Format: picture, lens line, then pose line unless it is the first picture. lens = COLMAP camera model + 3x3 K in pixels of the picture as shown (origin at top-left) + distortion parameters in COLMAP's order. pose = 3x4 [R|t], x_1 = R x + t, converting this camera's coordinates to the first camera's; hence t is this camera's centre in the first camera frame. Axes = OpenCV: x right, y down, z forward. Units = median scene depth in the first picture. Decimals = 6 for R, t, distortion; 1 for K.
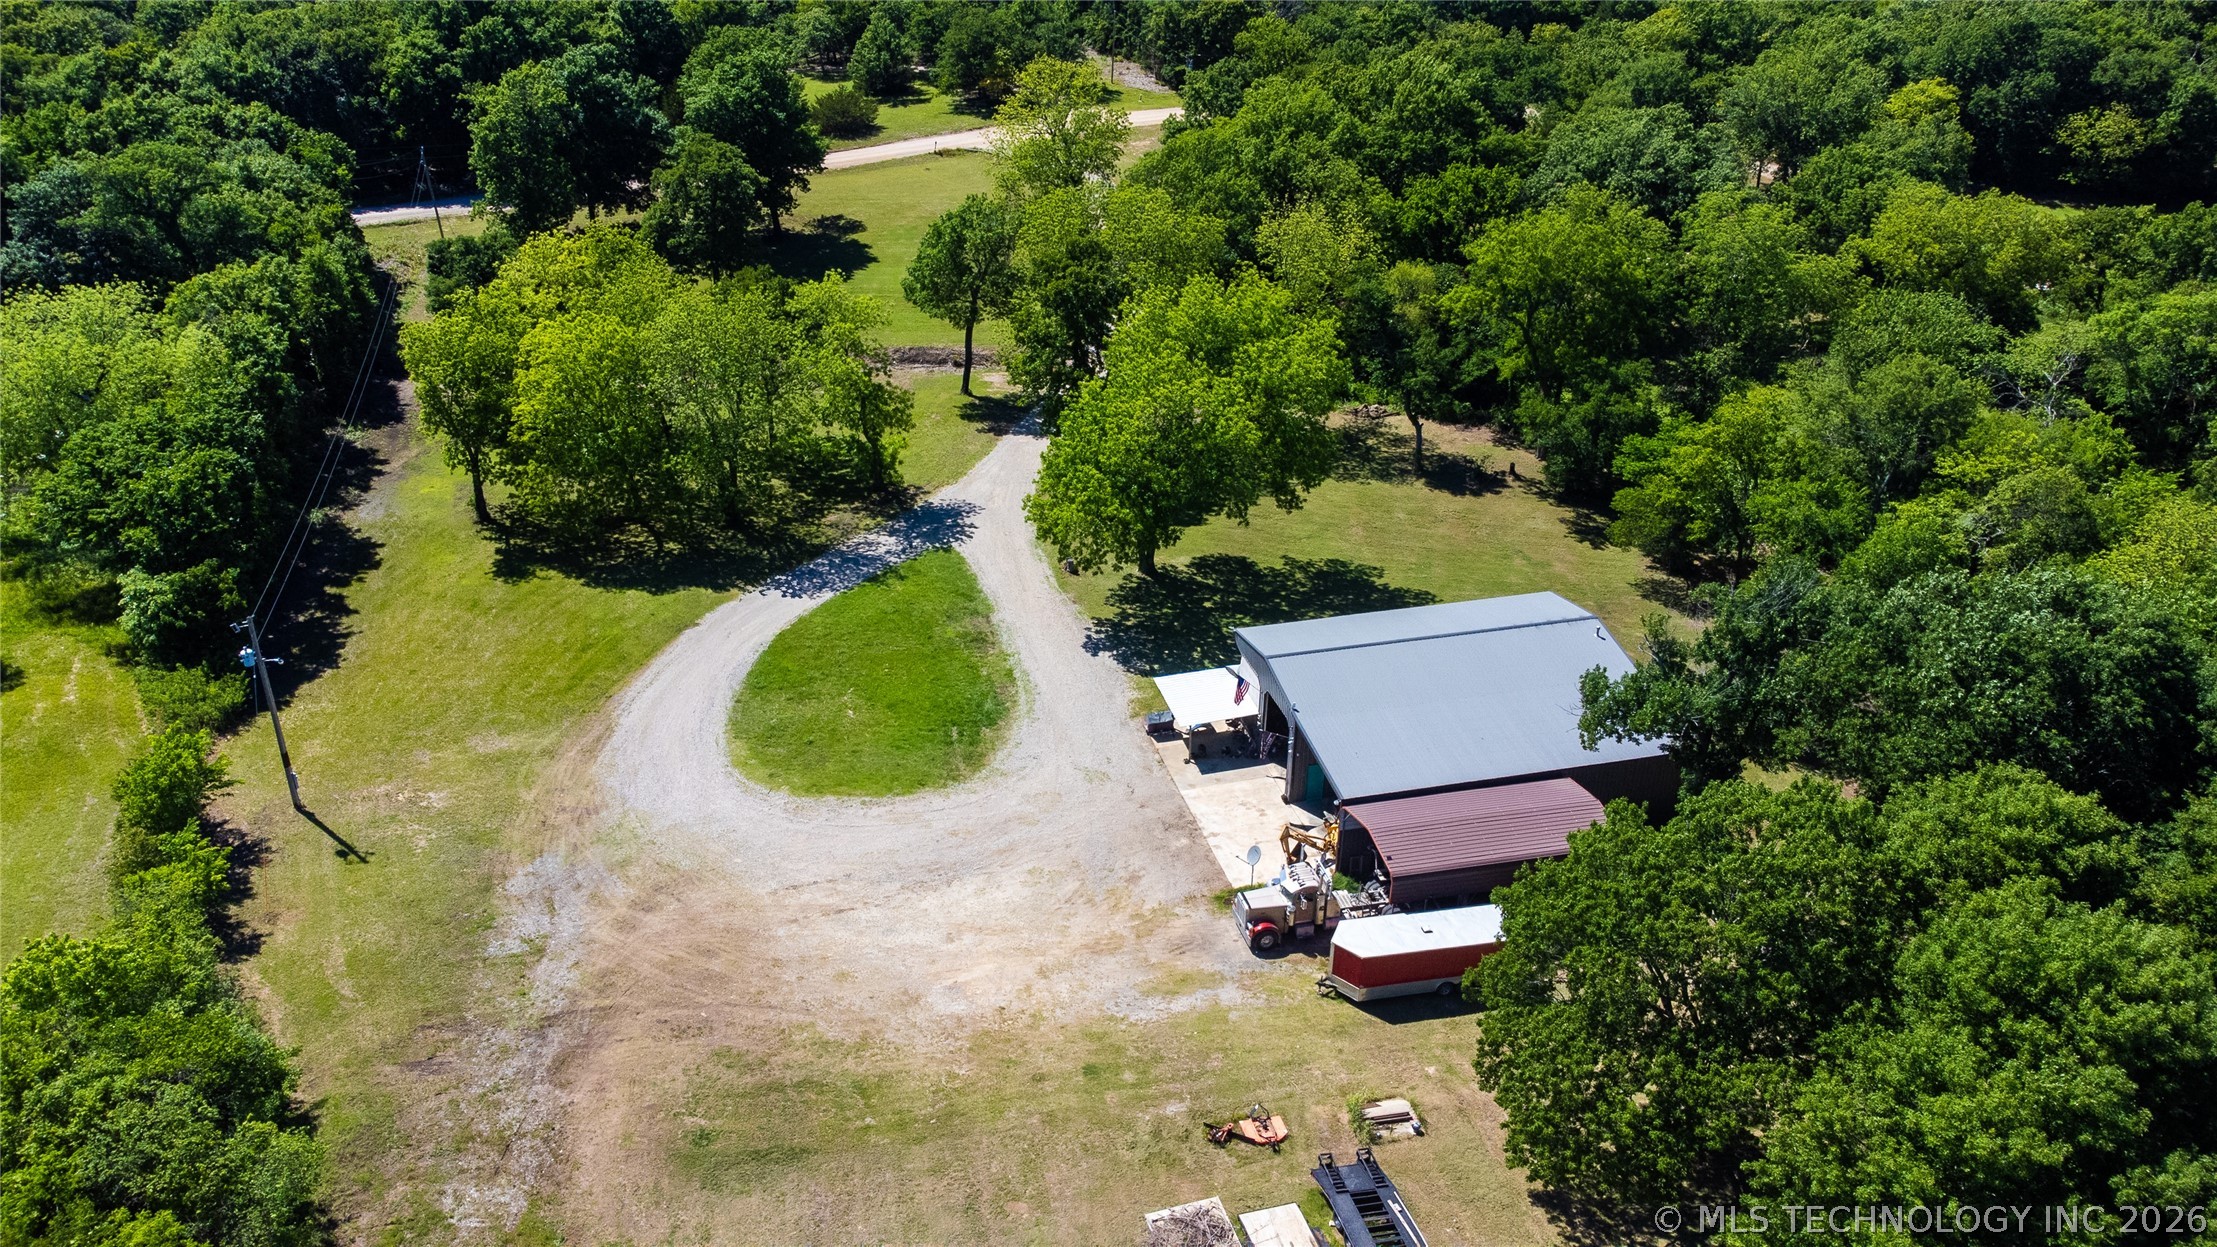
lens RADIAL K [[1644.1, 0, 1099.1], [0, 1644.1, 617.4], [0, 0, 1]] dist [0.029576, 0.039813]
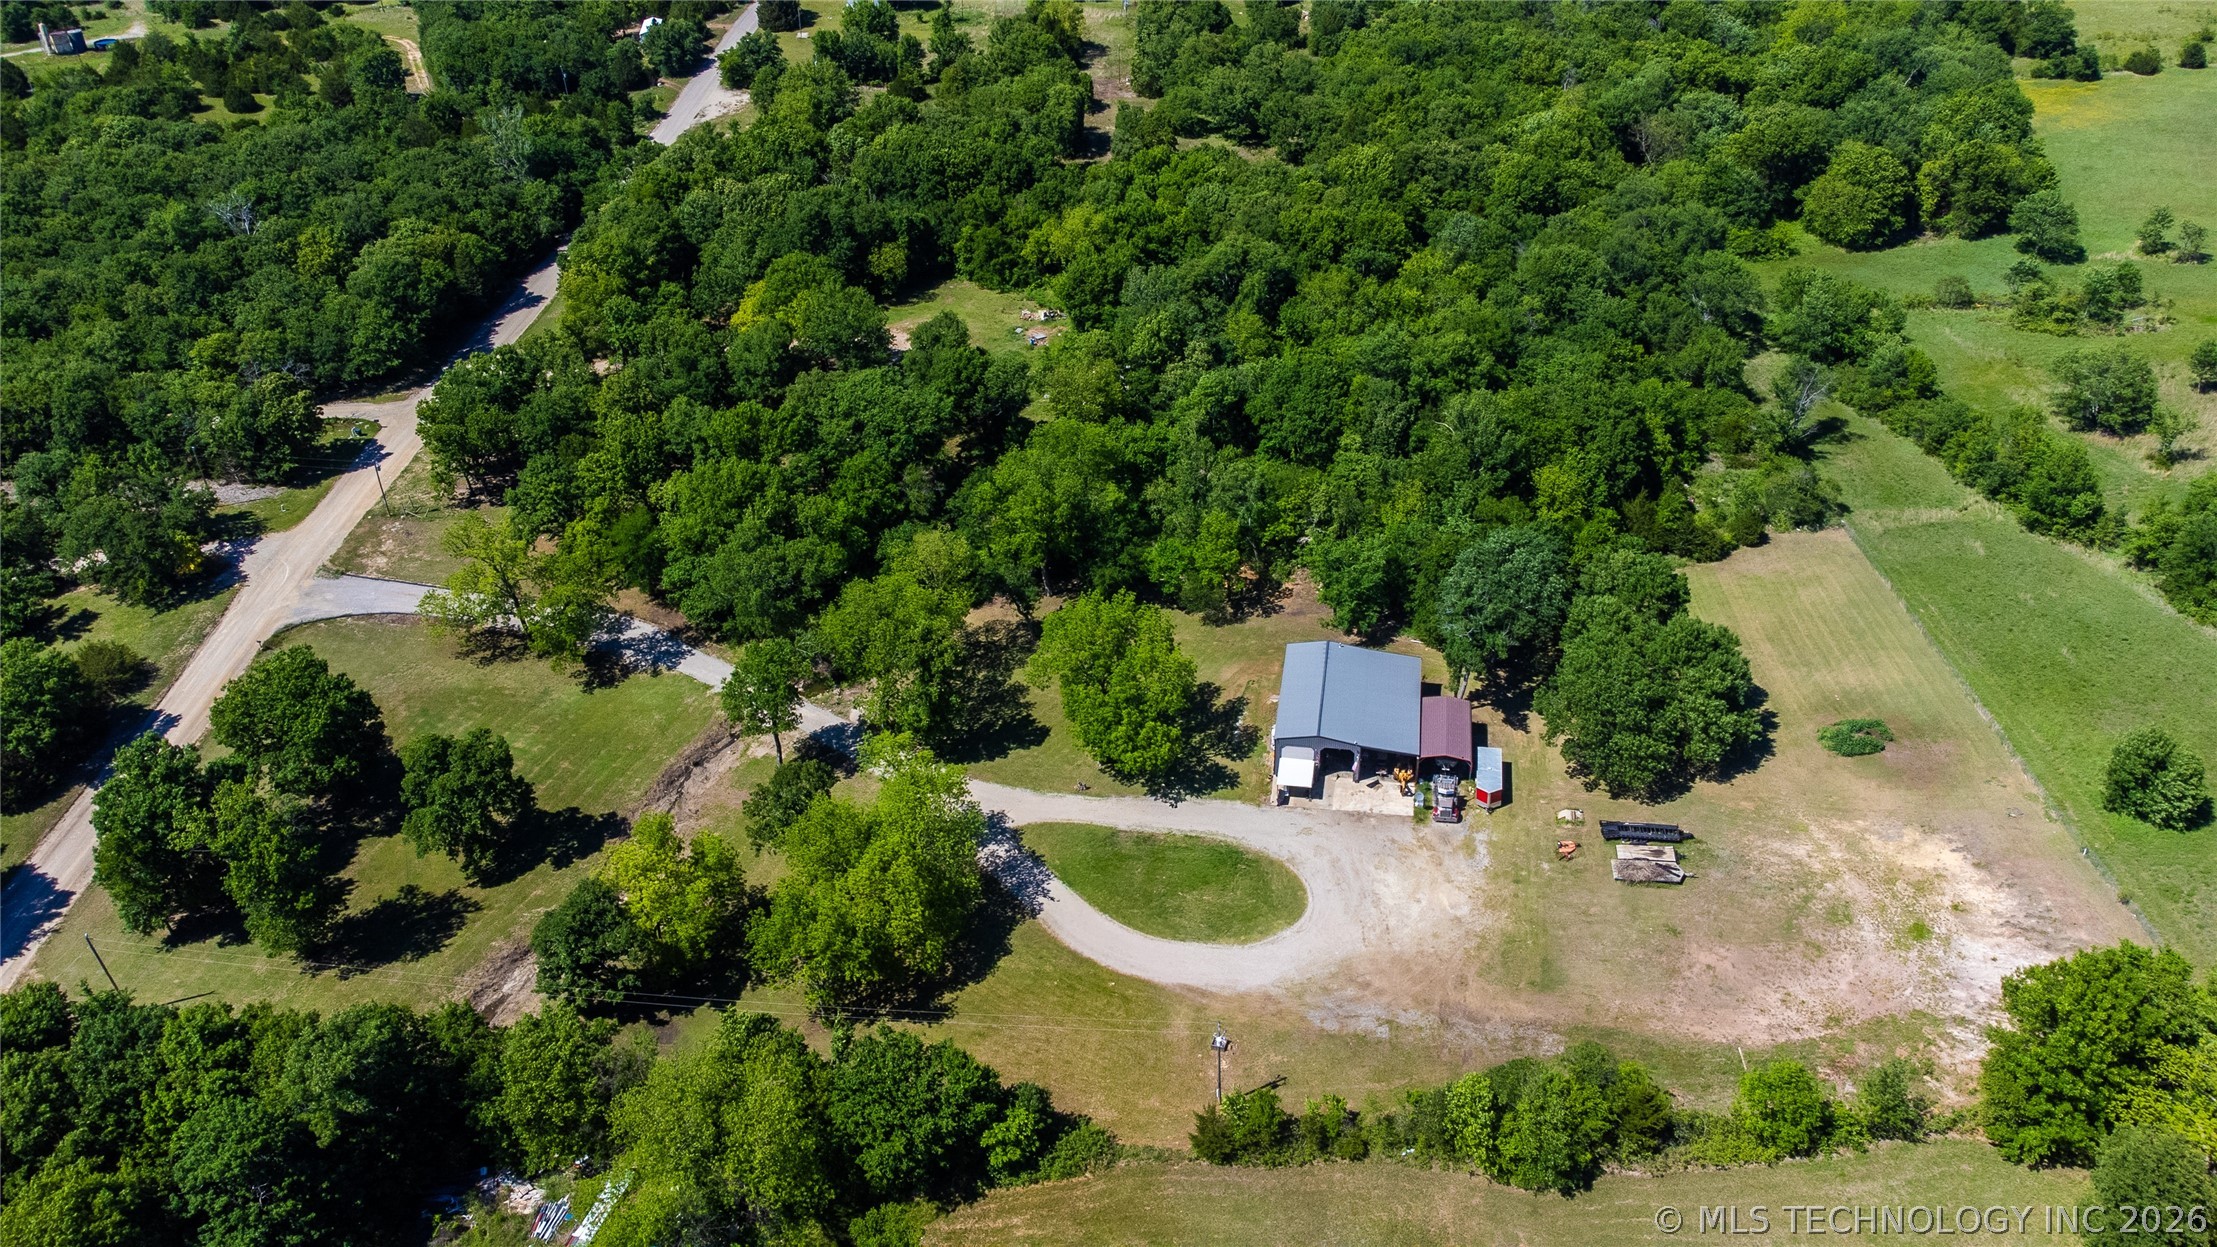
lens RADIAL K [[1644.1, 0, 1101.8], [0, 1644.1, 623.4], [0, 0, 1]] dist [0.029576, 0.039813]
pose [[0.409688, -0.520136, 0.749409, -1.516132], [0.459505, 0.827350, 0.323029, -0.902772], [-0.788042, 0.212016, 0.577961, -0.043073]]
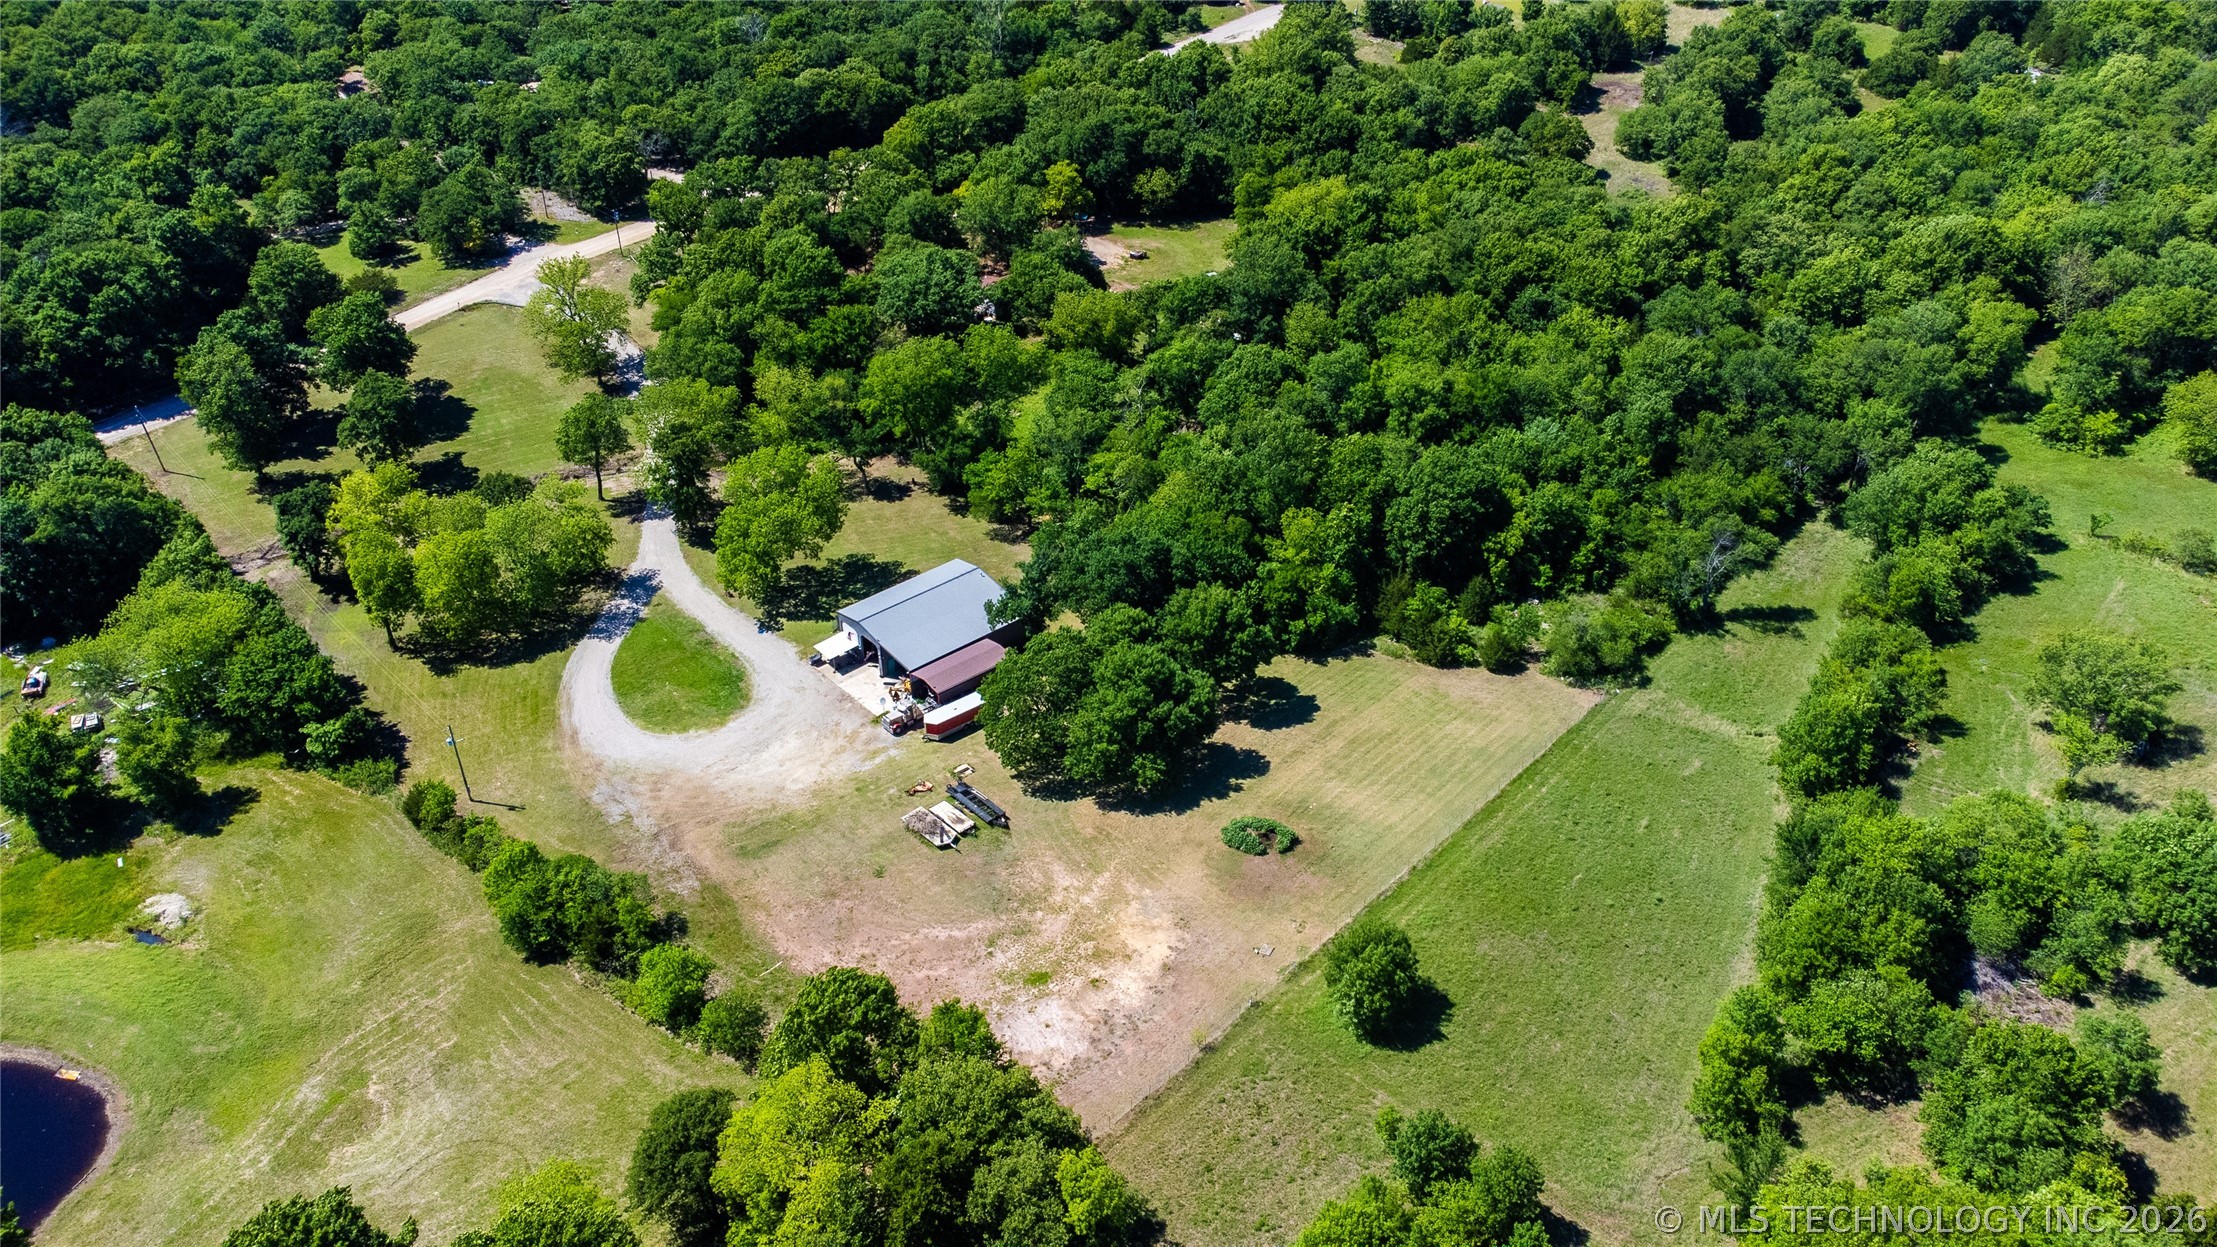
lens RADIAL K [[1644.1, 0, 1102.7], [0, 1644.1, 620.5], [0, 0, 1]] dist [0.029576, 0.039813]
pose [[0.895959, -0.264576, 0.356731, -0.425417], [0.225015, 0.962894, 0.149005, -0.249521], [-0.382917, -0.053233, 0.922248, -1.323549]]
